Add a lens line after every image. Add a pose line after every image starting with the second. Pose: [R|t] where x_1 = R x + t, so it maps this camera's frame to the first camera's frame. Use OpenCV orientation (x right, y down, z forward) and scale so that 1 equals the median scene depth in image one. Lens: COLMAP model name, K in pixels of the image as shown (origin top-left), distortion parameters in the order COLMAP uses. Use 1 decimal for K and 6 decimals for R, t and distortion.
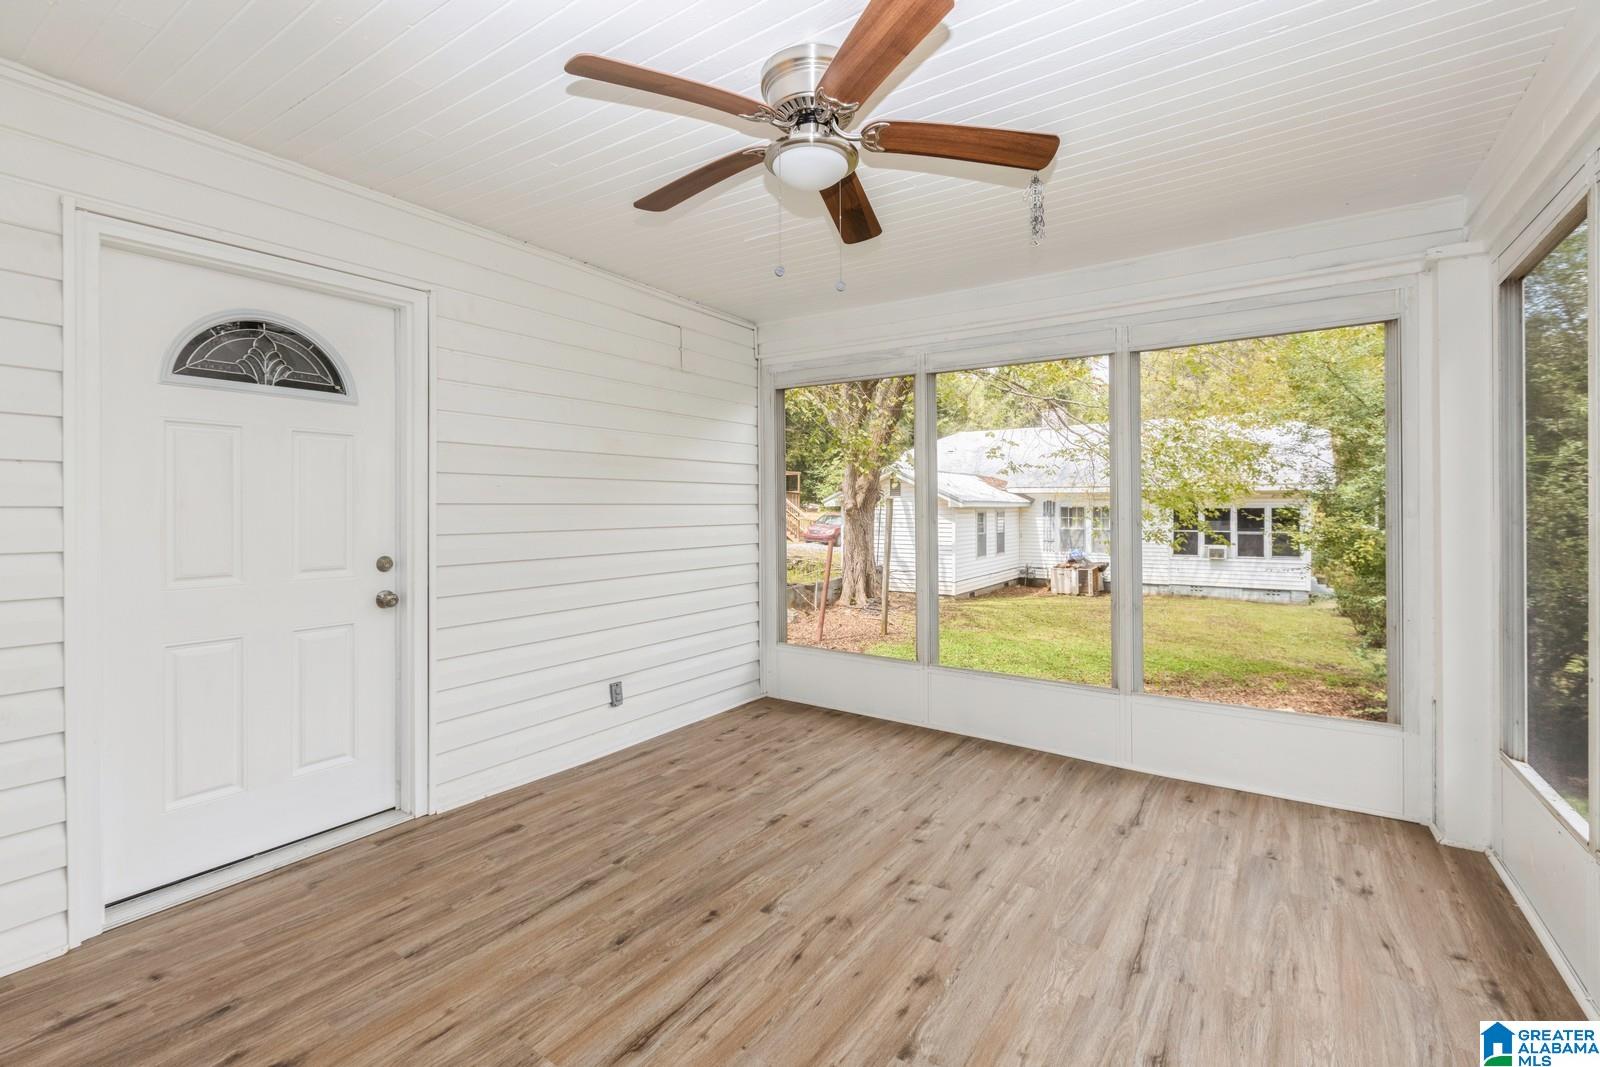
lens RADIAL K [[718.3, 0, 800.2], [0, 718.3, 518.3], [0, 0, 1]] dist [-0.000163, -0.000167]
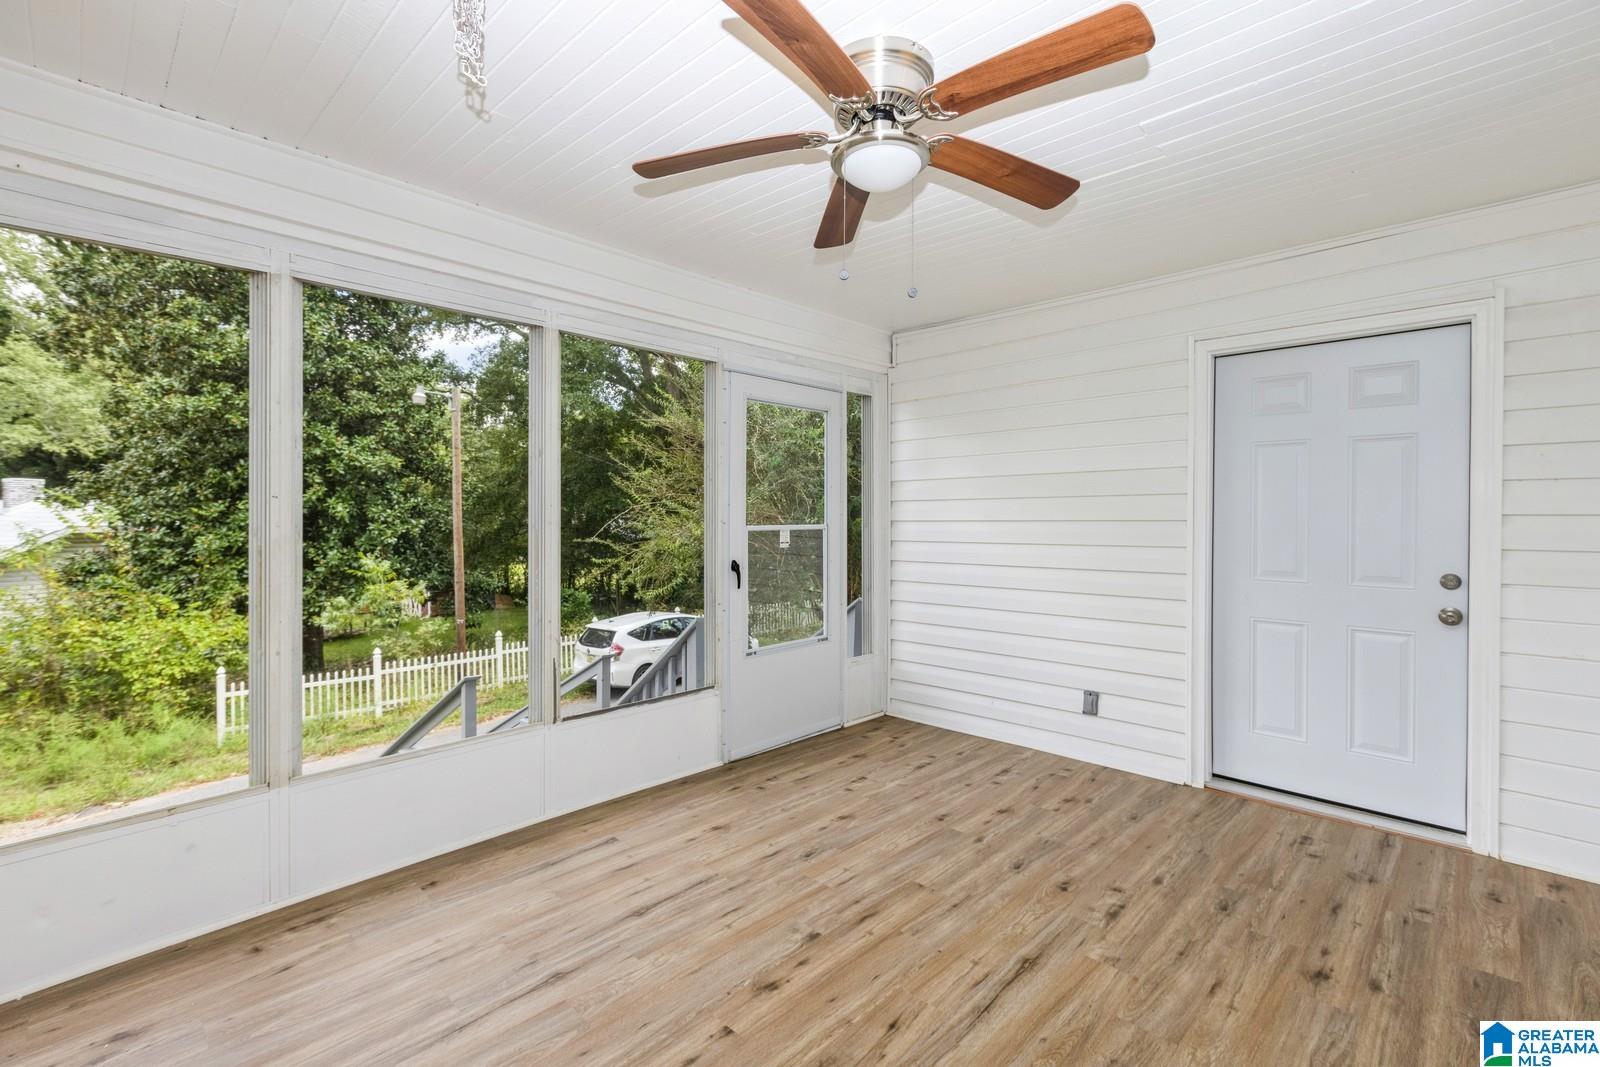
lens RADIAL K [[718.3, 0, 798.2], [0, 718.3, 522.4], [0, 0, 1]] dist [-0.000163, -0.000167]
pose [[-0.985721, -0.004456, 0.168329, -0.037794], [-0.000269, 0.999690, 0.024890, -0.040948], [-0.168387, 0.024489, -0.985417, 2.003665]]
